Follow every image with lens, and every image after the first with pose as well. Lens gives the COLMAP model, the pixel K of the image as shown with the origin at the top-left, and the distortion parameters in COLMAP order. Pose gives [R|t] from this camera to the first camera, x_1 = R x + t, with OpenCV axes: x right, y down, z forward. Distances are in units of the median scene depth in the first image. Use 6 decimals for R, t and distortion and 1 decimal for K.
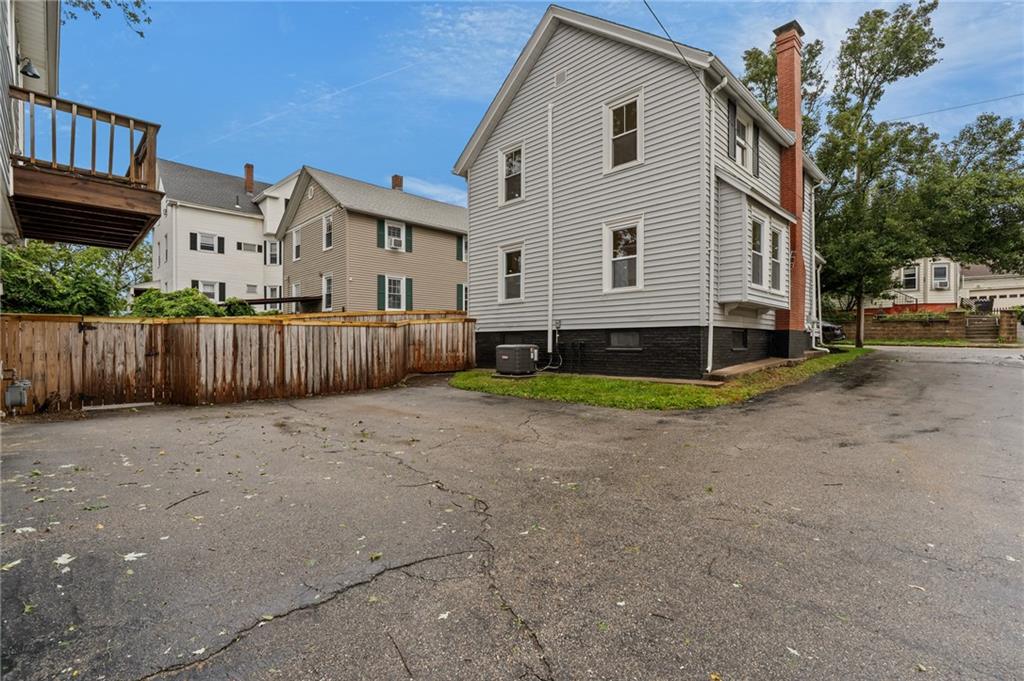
lens RADIAL K [[461.9, 0, 508.4], [0, 461.9, 343.8], [0, 0, 1]] dist [-0.007575, 0.002082]
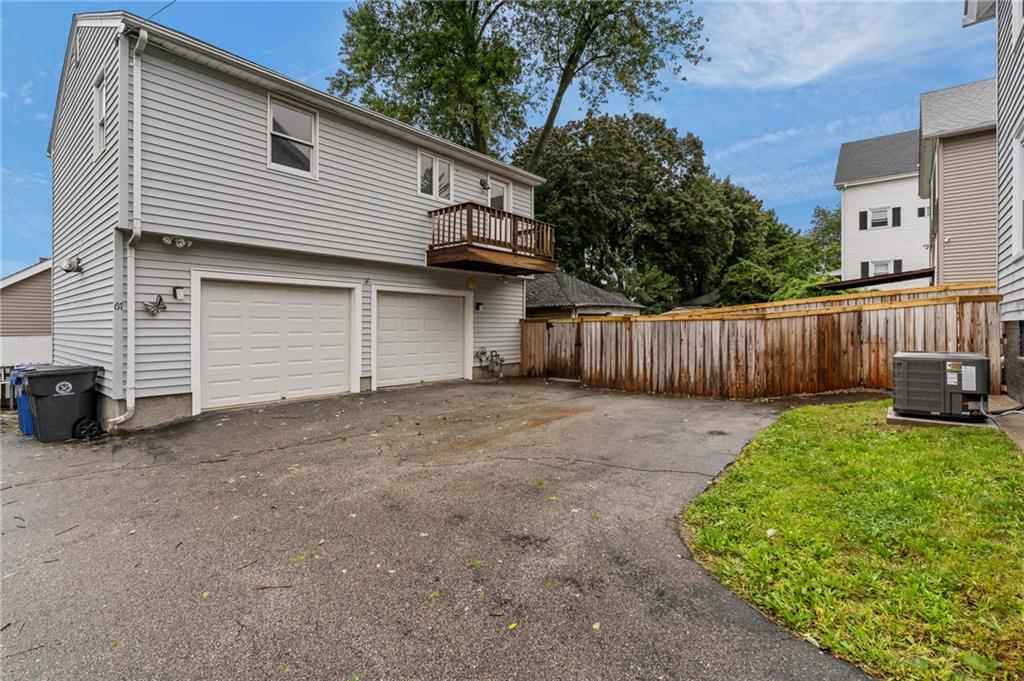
lens RADIAL K [[461.9, 0, 511.2], [0, 461.9, 331.1], [0, 0, 1]] dist [-0.007575, 0.002082]
pose [[0.099115, 0.009854, -0.995027, 0.487892], [0.000938, 0.999950, 0.009996, -0.027413], [0.995076, -0.001924, 0.099101, 0.578933]]
